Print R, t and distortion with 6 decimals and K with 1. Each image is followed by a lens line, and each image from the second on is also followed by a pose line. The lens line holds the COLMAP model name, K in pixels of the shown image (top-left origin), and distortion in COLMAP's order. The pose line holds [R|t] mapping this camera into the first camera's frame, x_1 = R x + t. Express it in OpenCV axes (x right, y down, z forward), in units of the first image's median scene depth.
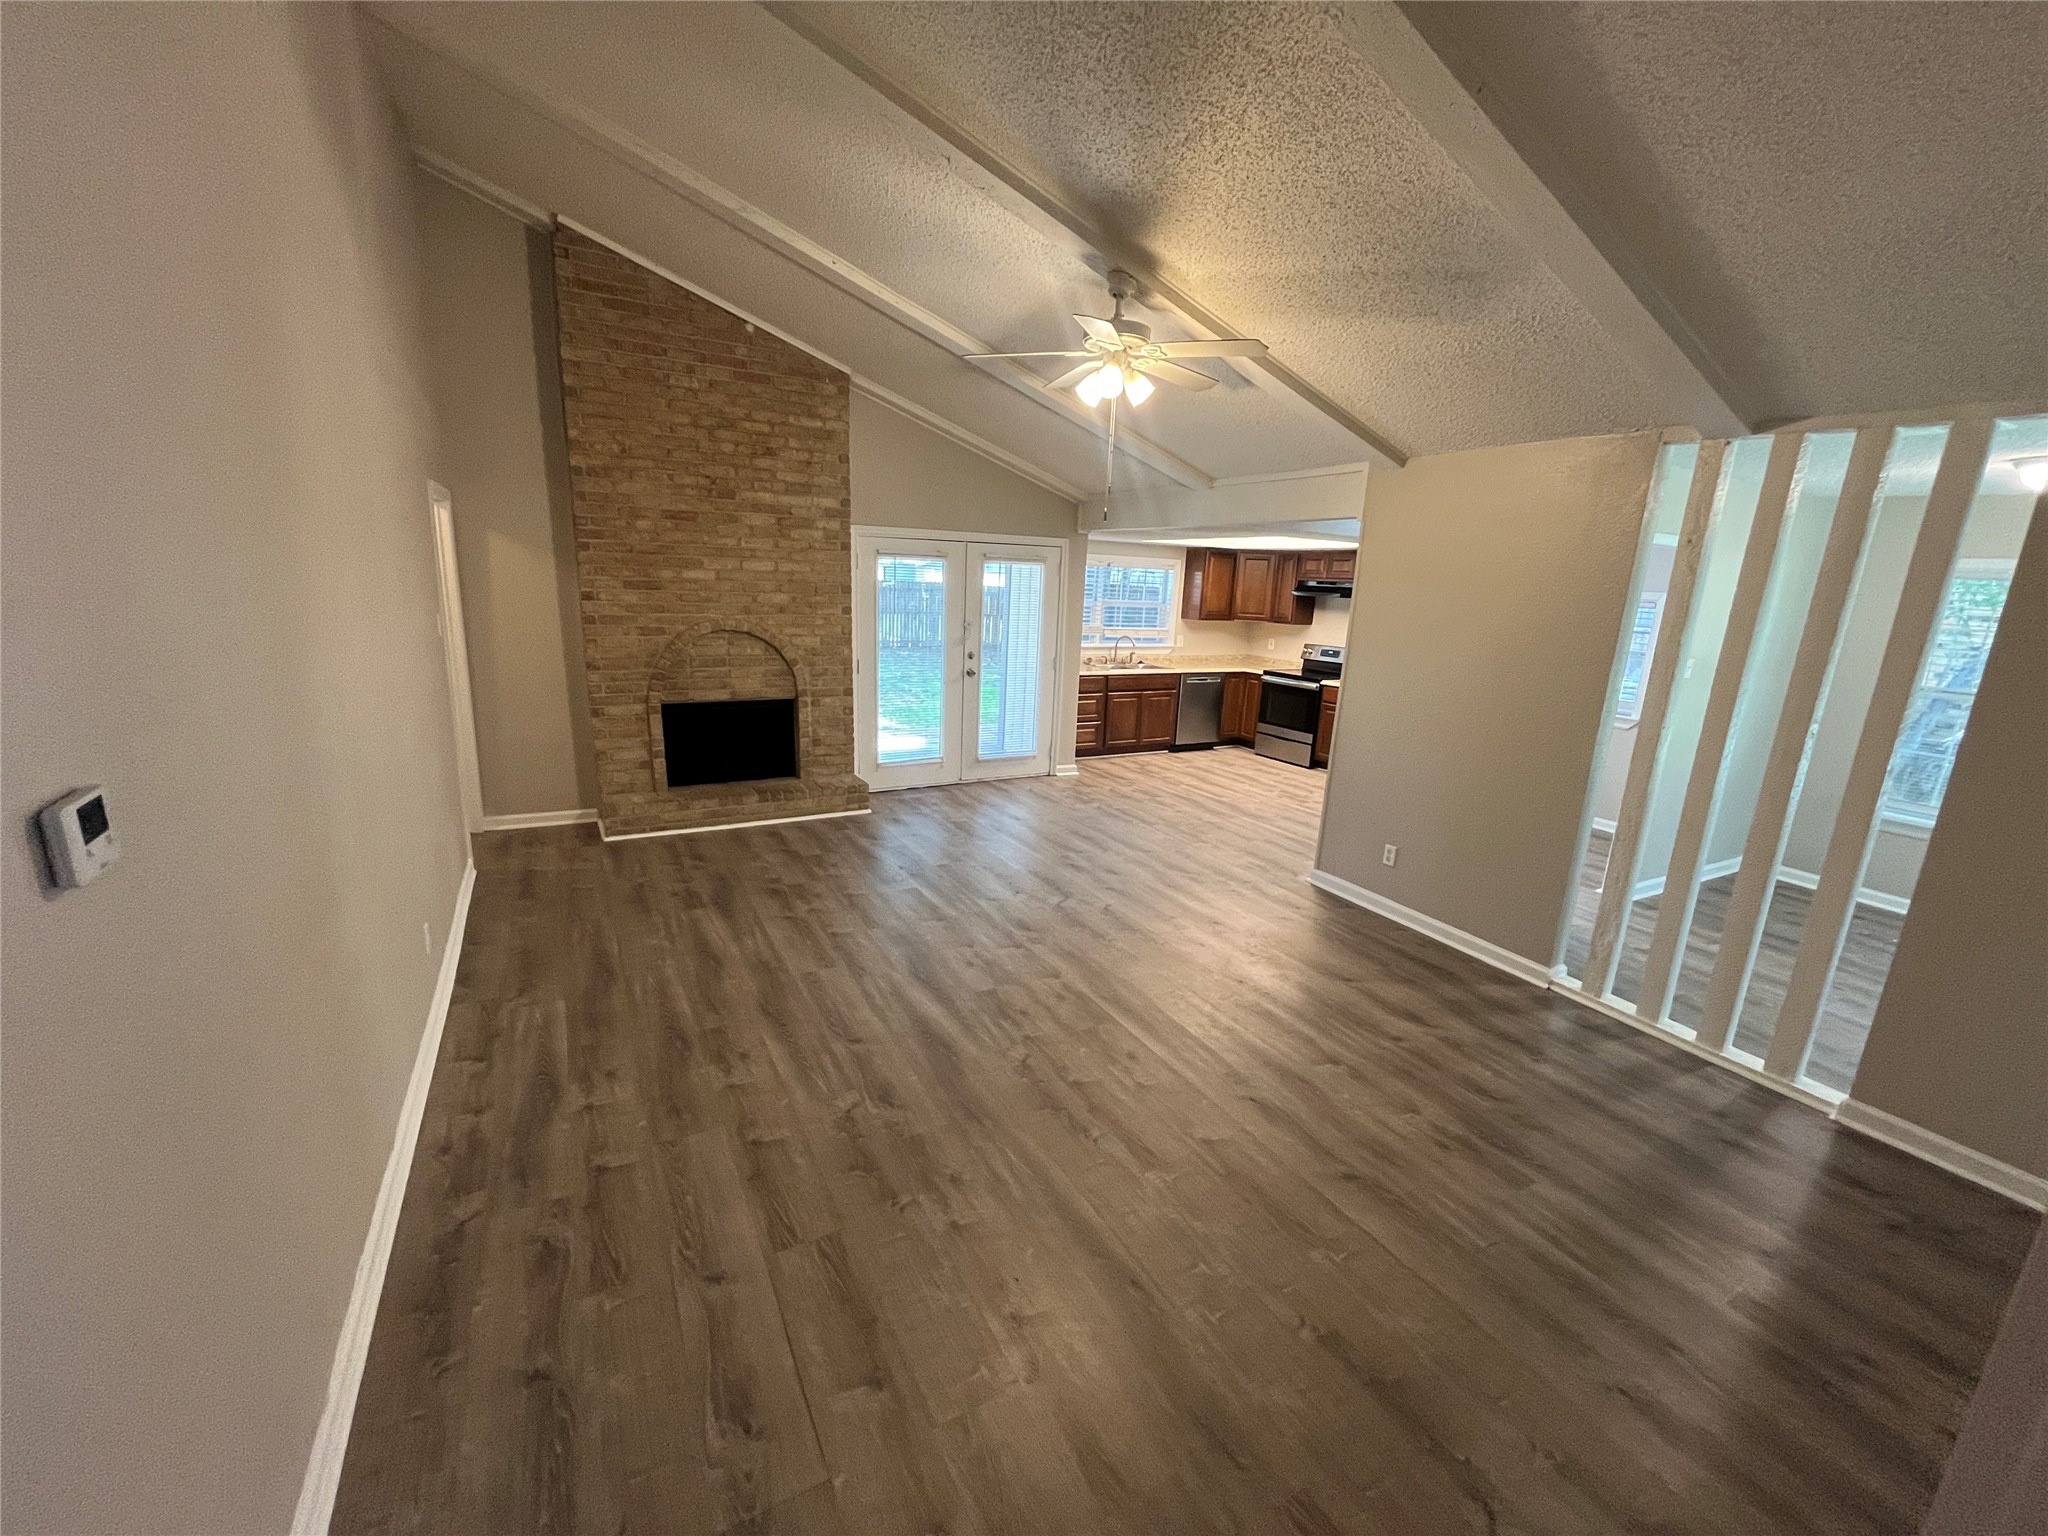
lens RADIAL K [[832.0, 0, 1025.1], [0, 832.0, 770.2], [0, 0, 1]] dist [-0.000544, -0.000166]
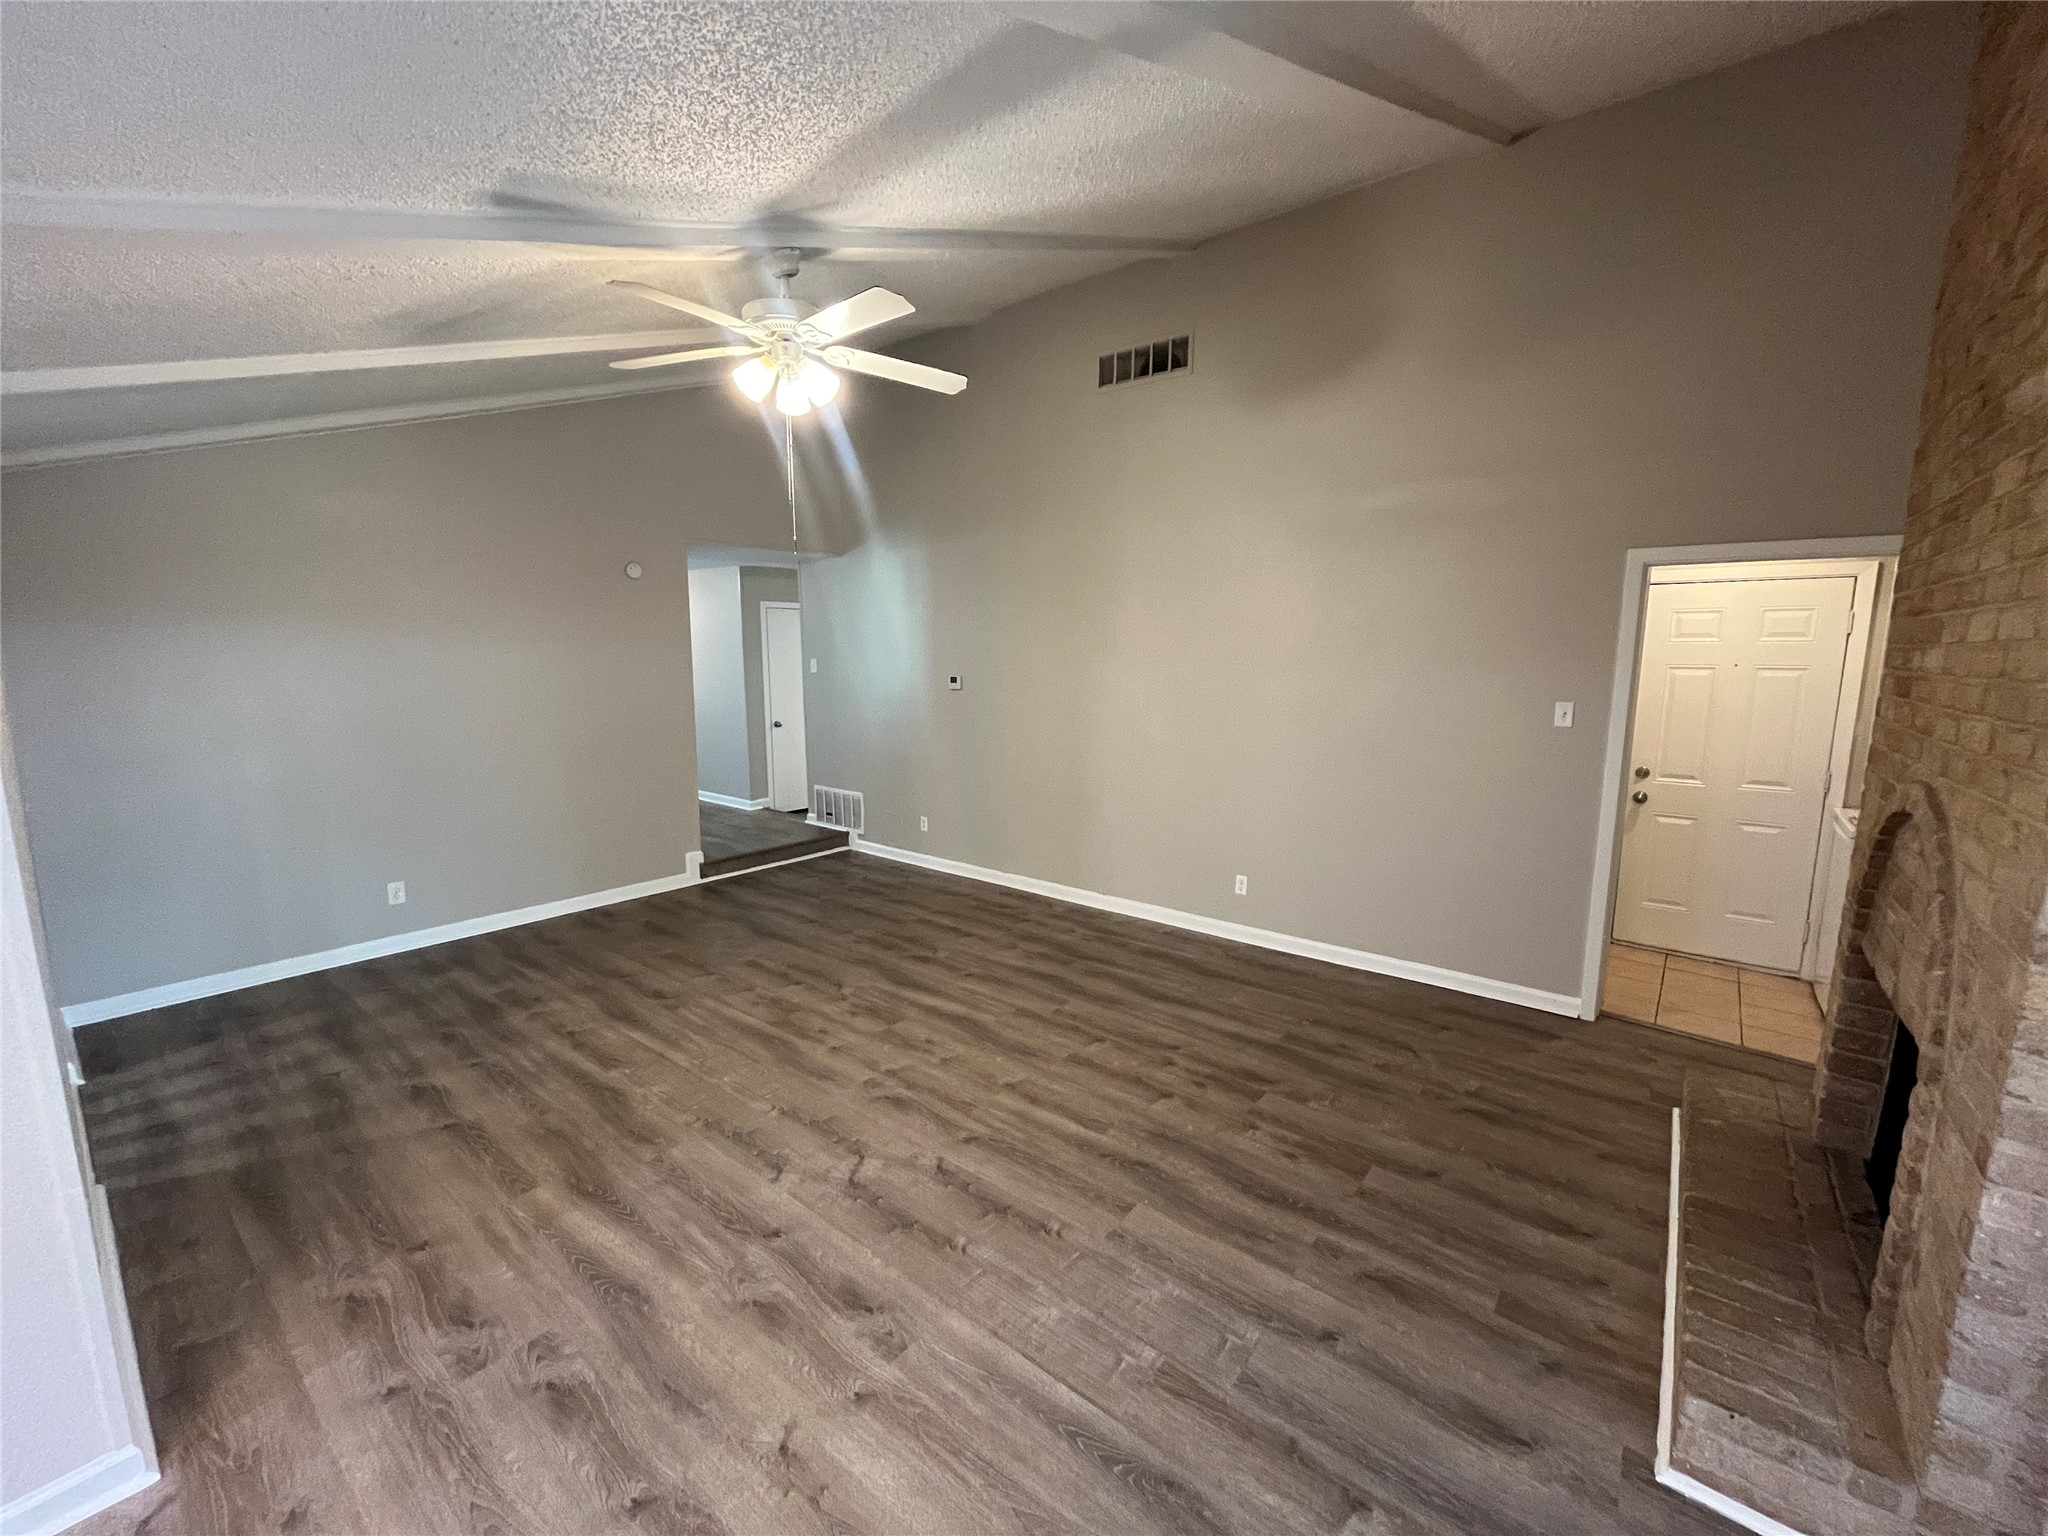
lens RADIAL K [[832.0, 0, 1025.1], [0, 832.0, 770.2], [0, 0, 1]] dist [-0.000544, -0.000166]
pose [[-0.925144, 0.009121, -0.379508, 0.202090], [-0.130331, 0.931315, 0.340097, -0.414426], [0.356543, 0.364100, -0.860411, 1.878423]]
